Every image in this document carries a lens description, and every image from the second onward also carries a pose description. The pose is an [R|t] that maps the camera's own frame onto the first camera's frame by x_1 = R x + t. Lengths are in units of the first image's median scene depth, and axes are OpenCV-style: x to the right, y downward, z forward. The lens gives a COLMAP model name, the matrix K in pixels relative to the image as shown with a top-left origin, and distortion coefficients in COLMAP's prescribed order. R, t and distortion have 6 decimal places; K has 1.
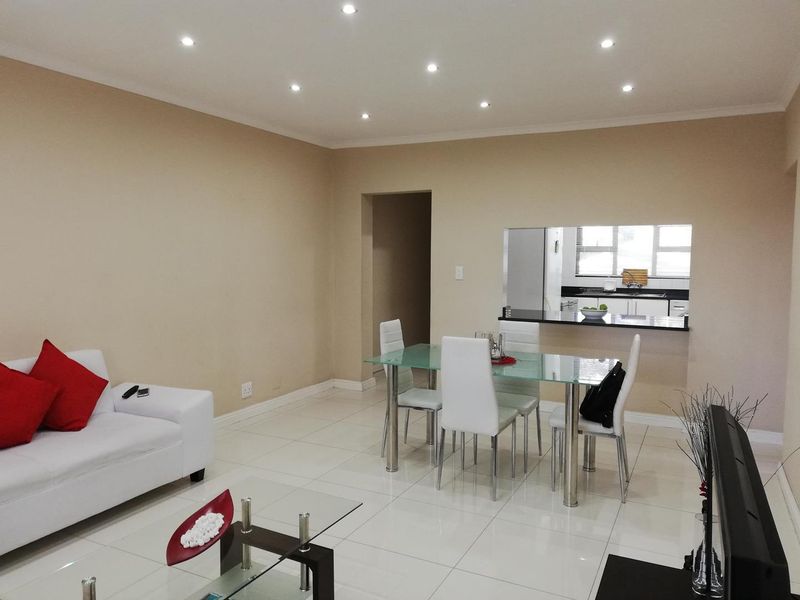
lens RADIAL K [[592.5, 0, 395.9], [0, 592.5, 297.7], [0, 0, 1]] dist [0.007310, -0.001125]
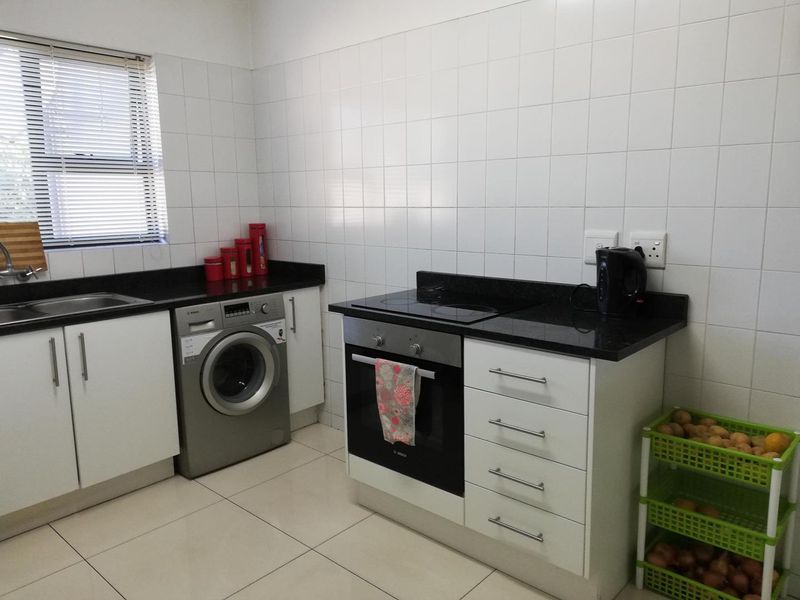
lens RADIAL K [[592.5, 0, 397.8], [0, 592.5, 297.8], [0, 0, 1]] dist [0.007310, -0.001125]
pose [[0.261443, -0.162724, 0.951403, 0.257414], [0.087486, 0.985624, 0.144536, -0.058392], [-0.961246, 0.045447, 0.271921, 1.154711]]
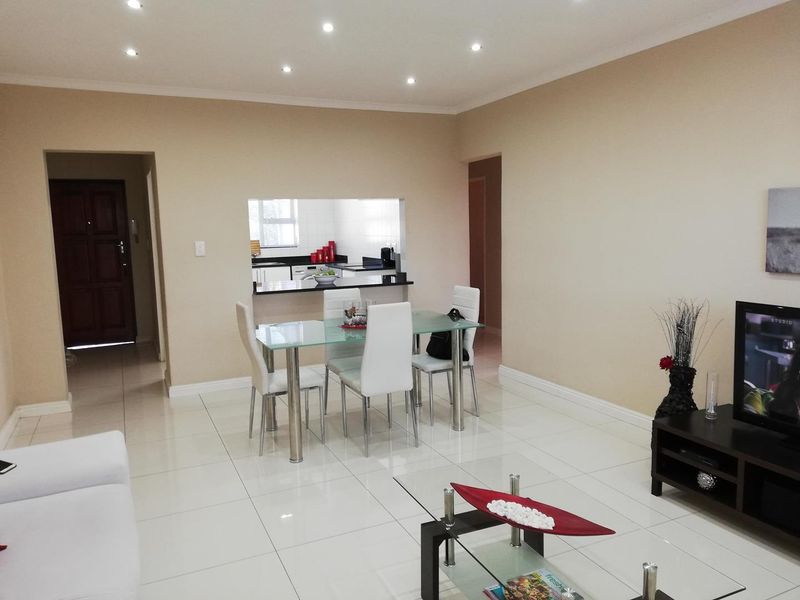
lens RADIAL K [[592.5, 0, 400.5], [0, 592.5, 299.7], [0, 0, 1]] dist [0.007310, -0.001125]
pose [[0.610232, -0.117428, 0.783471, -0.438753], [0.081836, 0.993007, 0.085093, -0.017080], [-0.787985, 0.012189, 0.615574, 0.216157]]
